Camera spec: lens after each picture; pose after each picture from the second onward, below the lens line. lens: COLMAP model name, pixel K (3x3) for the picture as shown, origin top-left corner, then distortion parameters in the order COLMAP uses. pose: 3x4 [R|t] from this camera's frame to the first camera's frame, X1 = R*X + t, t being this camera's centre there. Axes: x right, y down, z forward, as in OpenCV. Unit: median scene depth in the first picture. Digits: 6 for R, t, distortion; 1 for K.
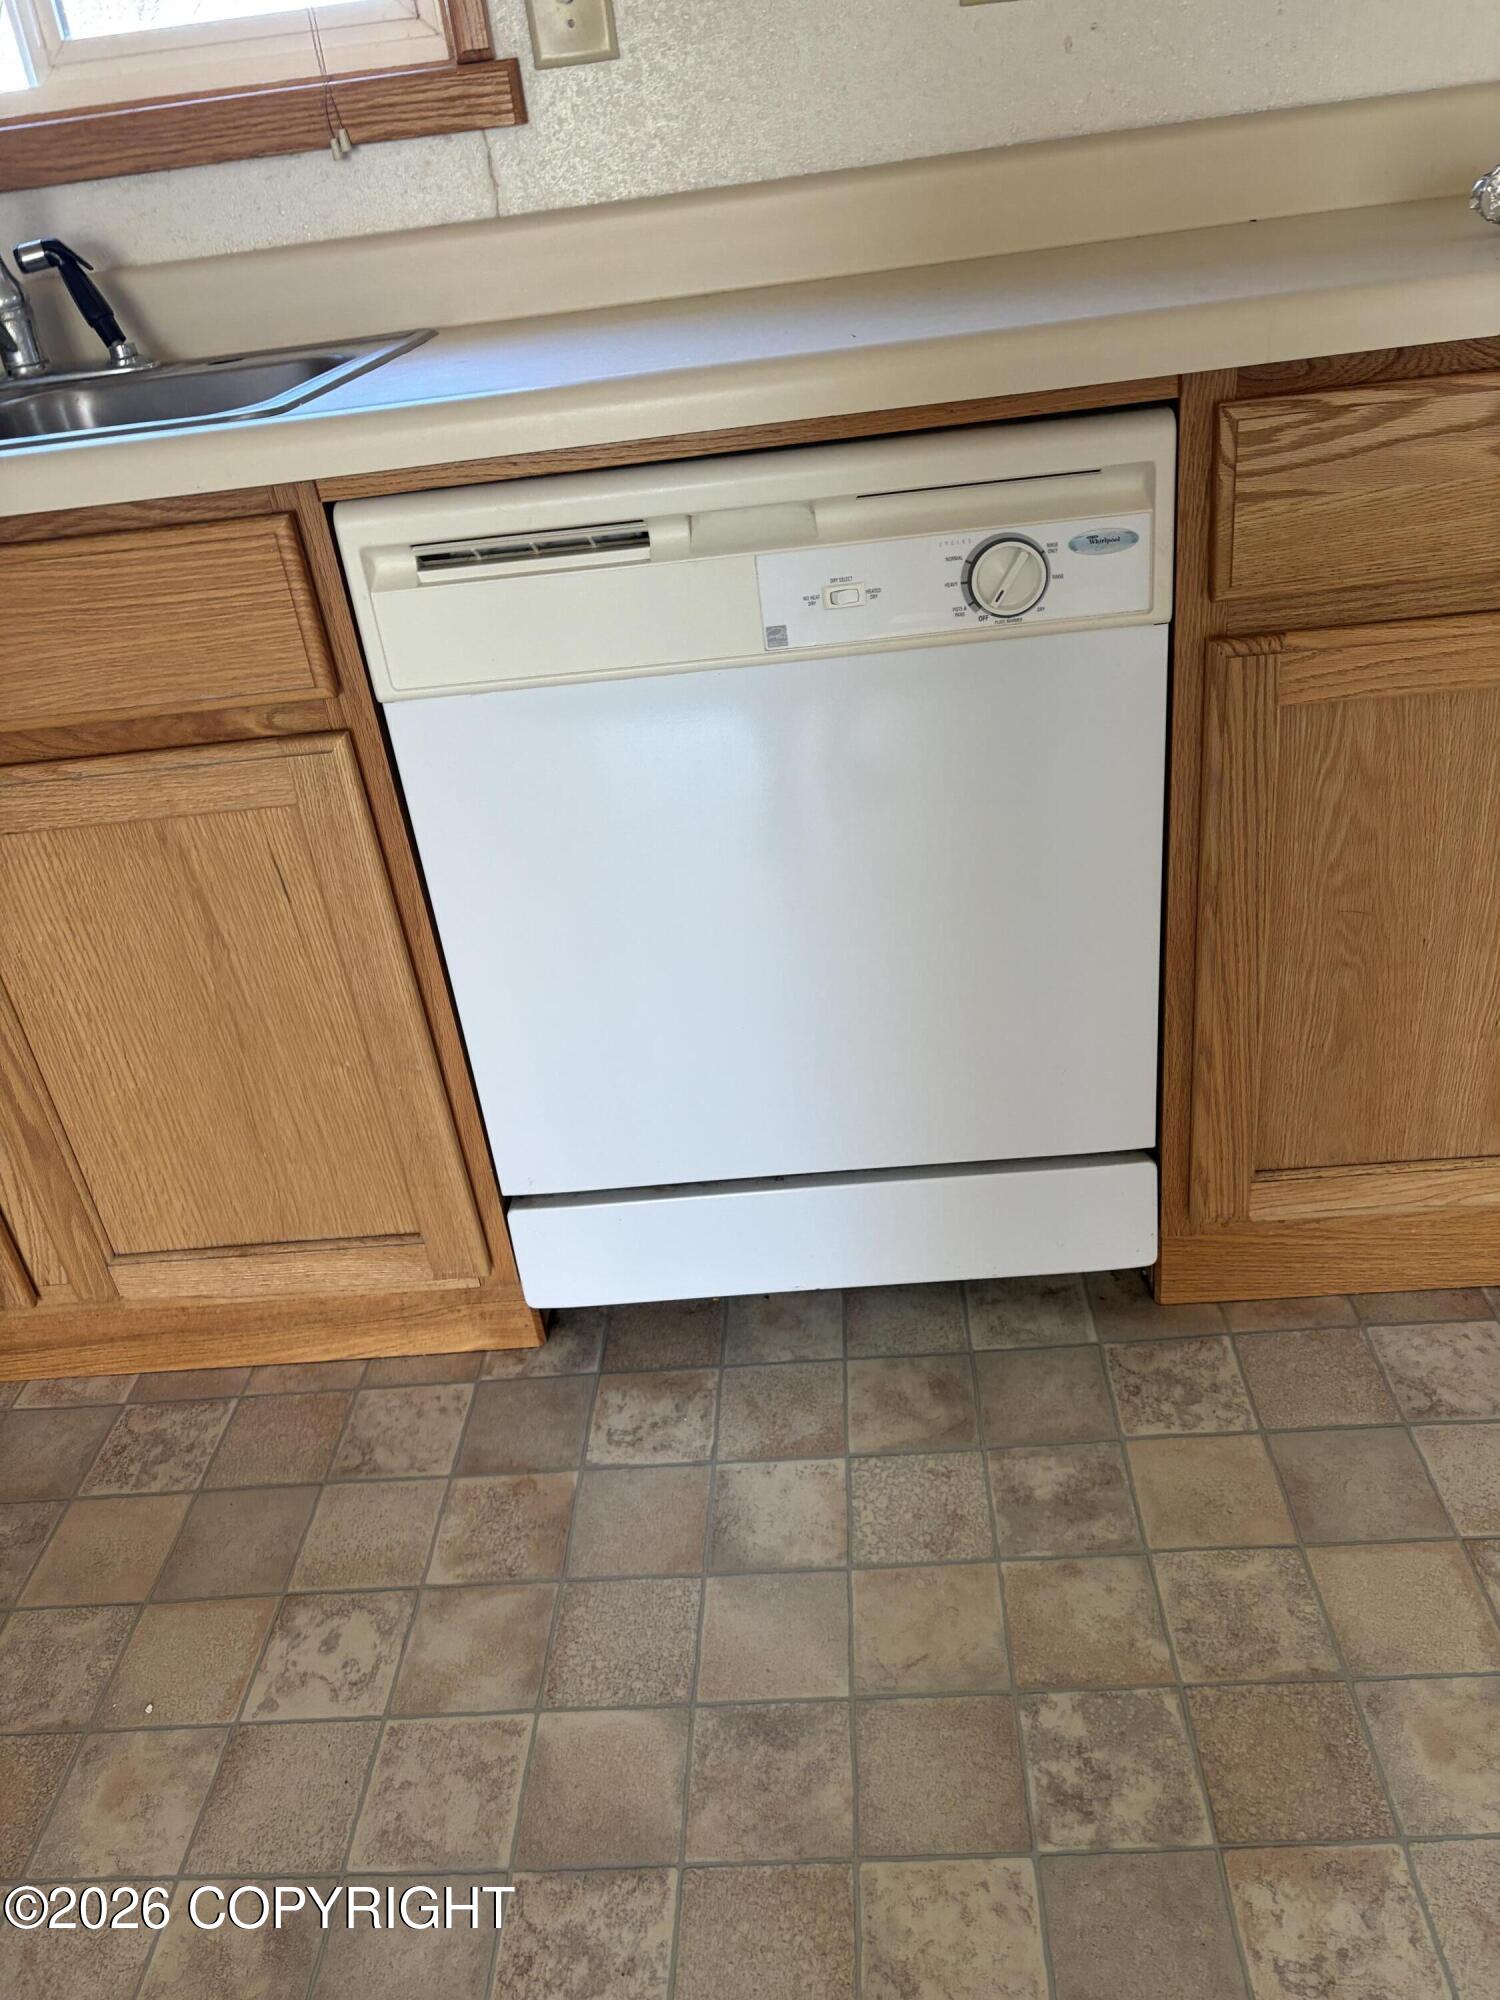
lens RADIAL K [[1494.4, 0, 742.3], [0, 1494.4, 990.8], [0, 0, 1]] dist [0.033664, -0.040836]
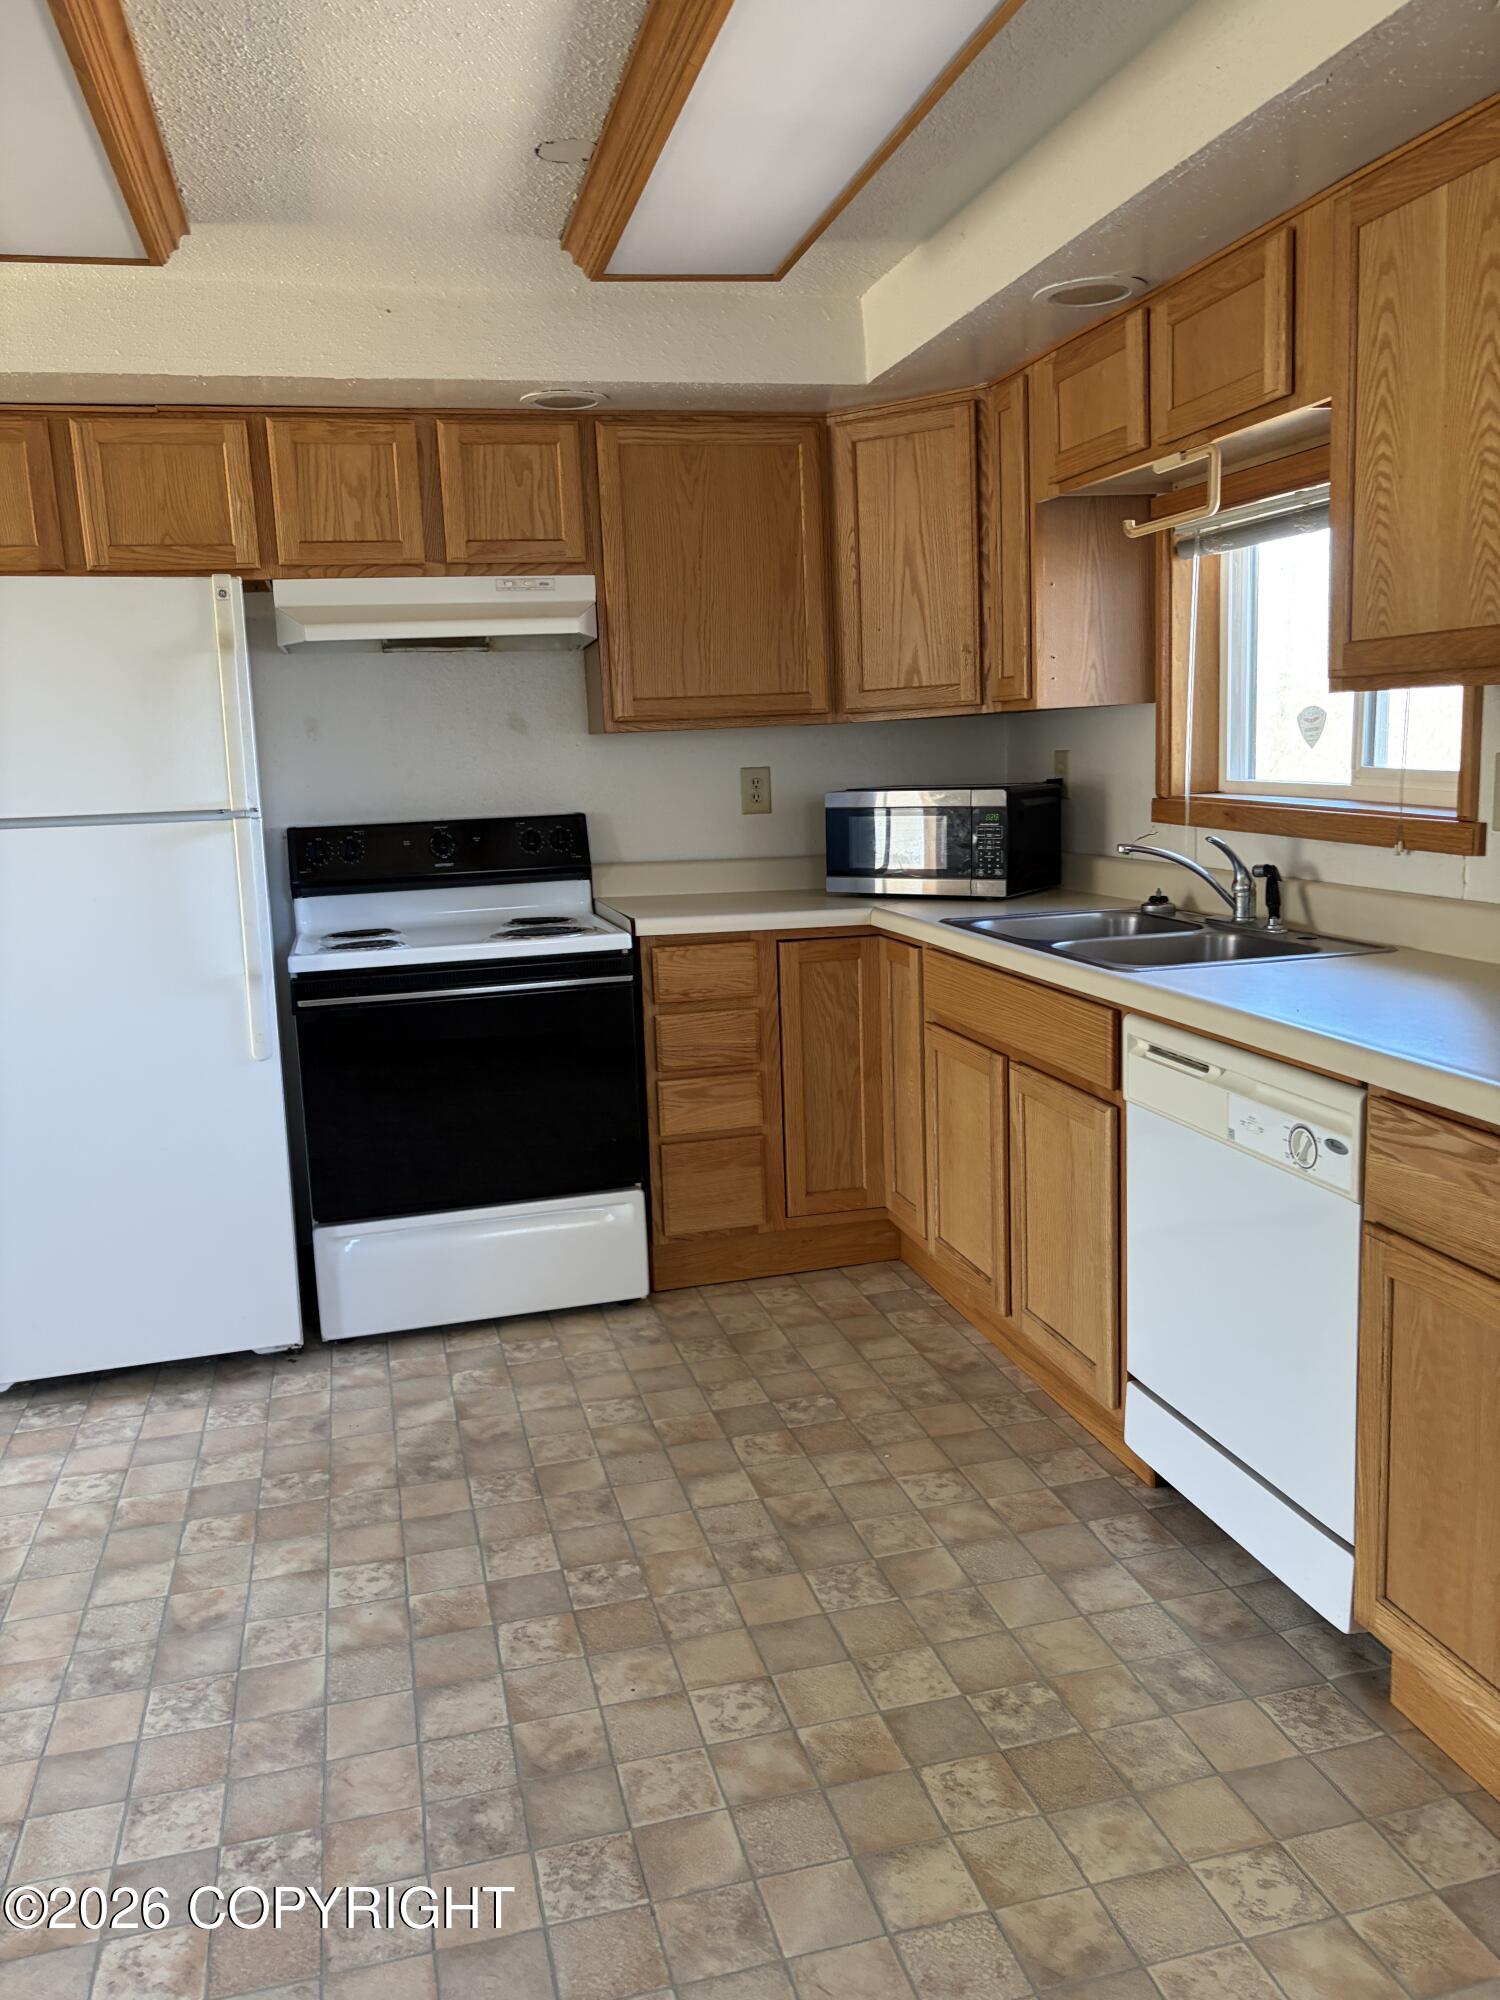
lens RADIAL K [[1494.4, 0, 745.9], [0, 1494.4, 993.4], [0, 0, 1]] dist [0.033664, -0.040836]
pose [[0.294659, 0.262174, -0.918935, 1.527346], [-0.465392, 0.879251, 0.101623, -0.288286], [0.834618, 0.397721, 0.381093, -0.345510]]
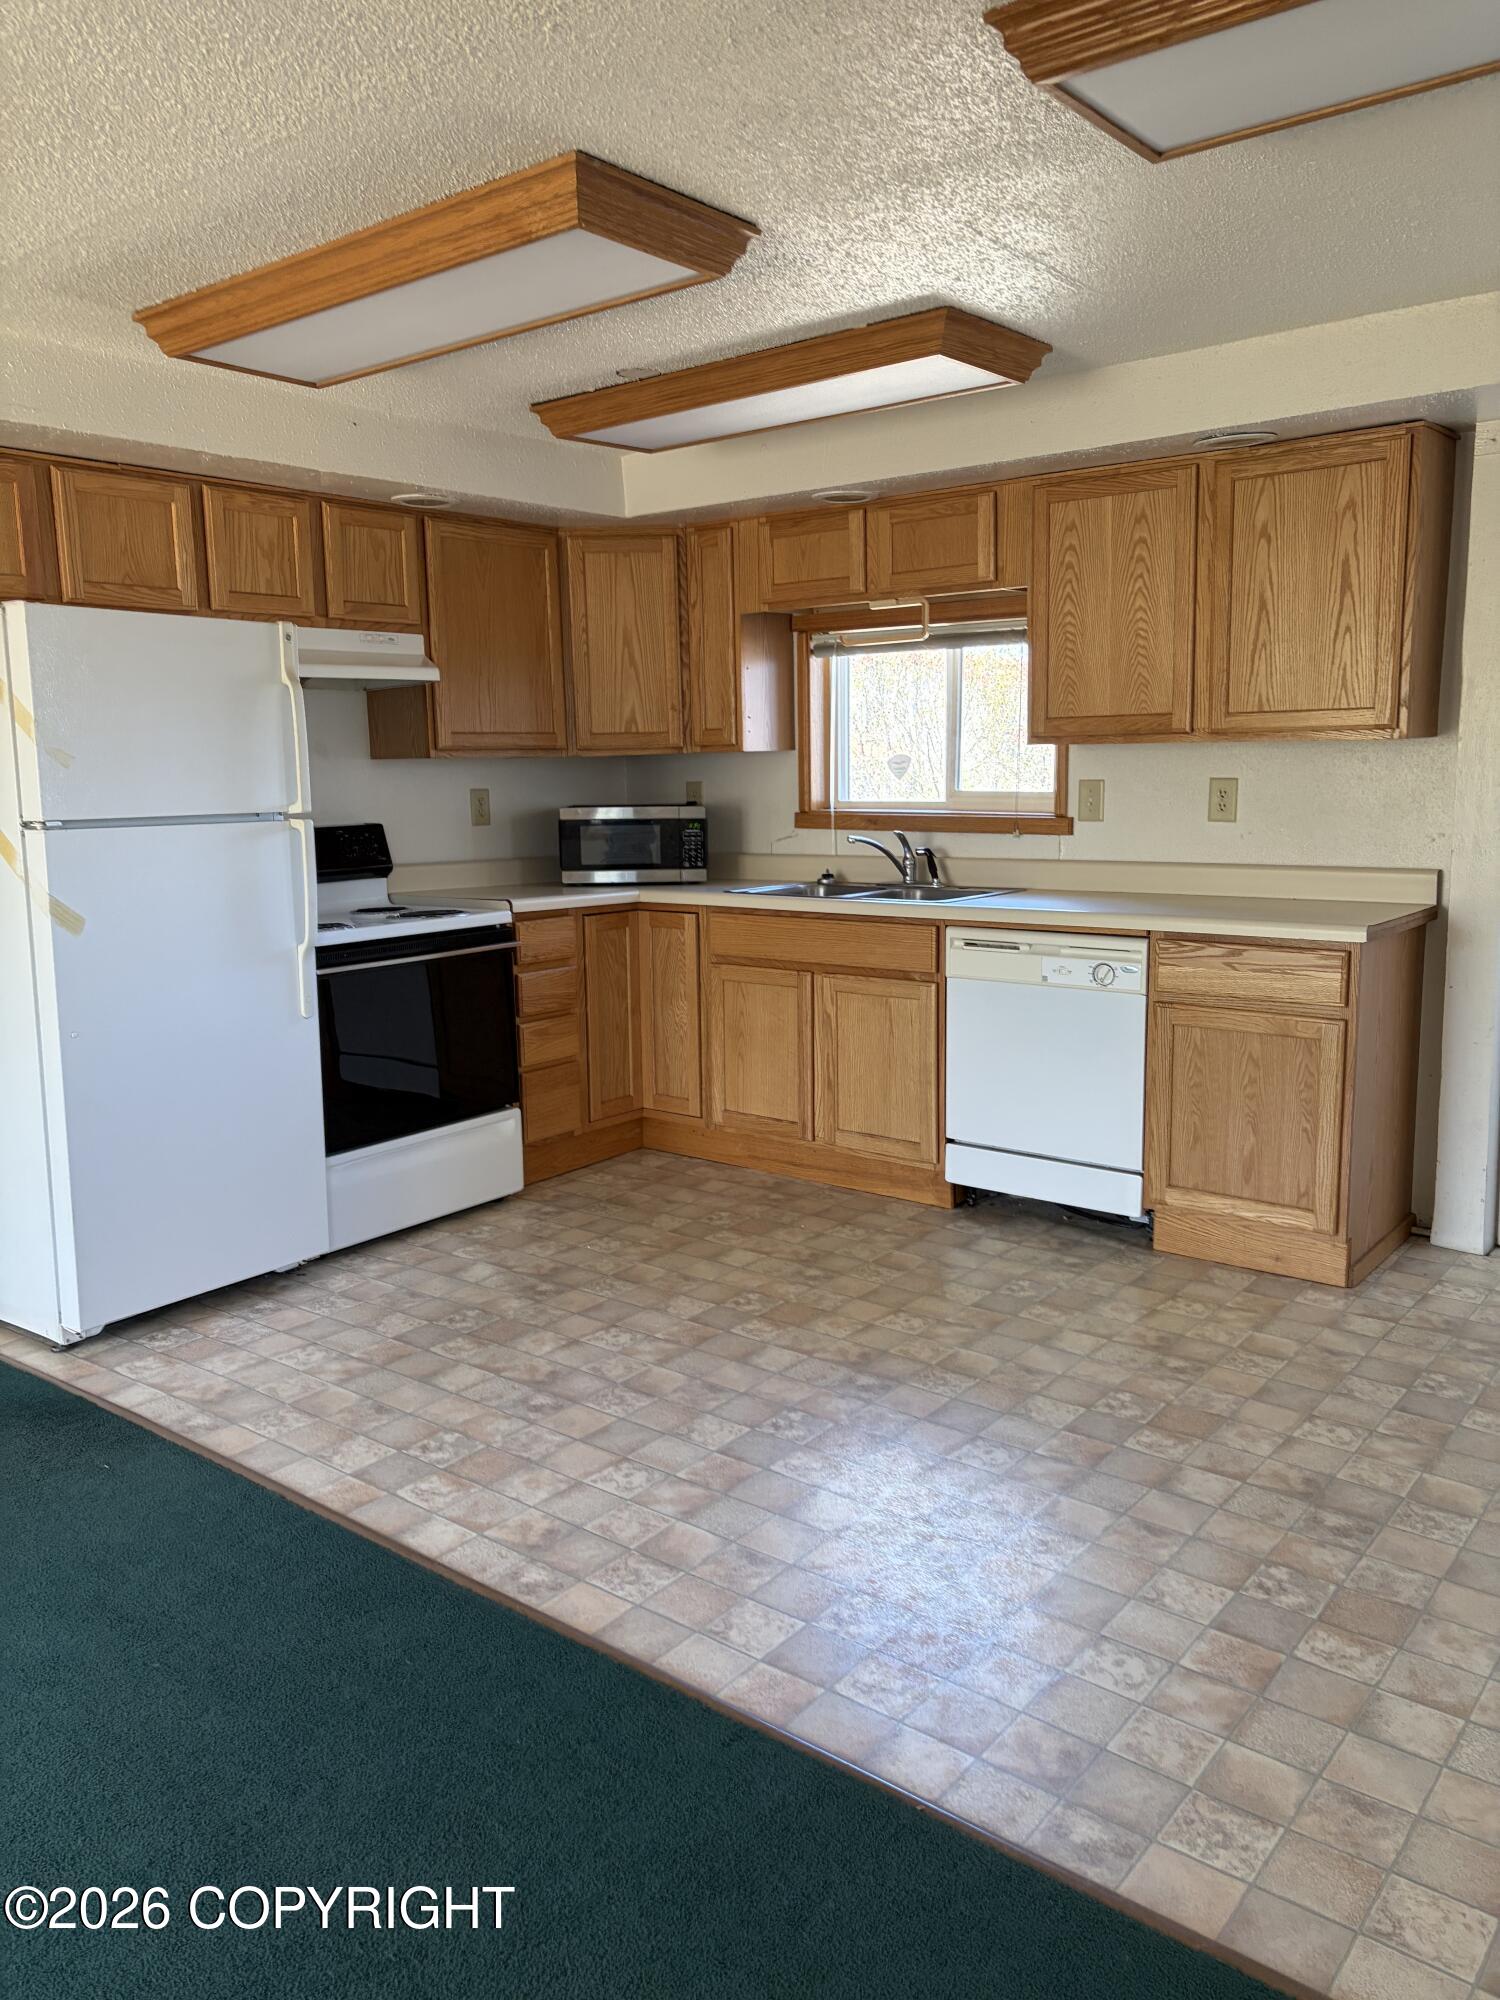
lens RADIAL K [[1494.4, 0, 731.3], [0, 1494.4, 995.8], [0, 0, 1]] dist [0.033664, -0.040836]
pose [[0.800957, 0.190908, -0.567470, 1.429976], [-0.357048, 0.913128, -0.196761, 0.763897], [0.480610, 0.360211, 0.799539, -2.189838]]
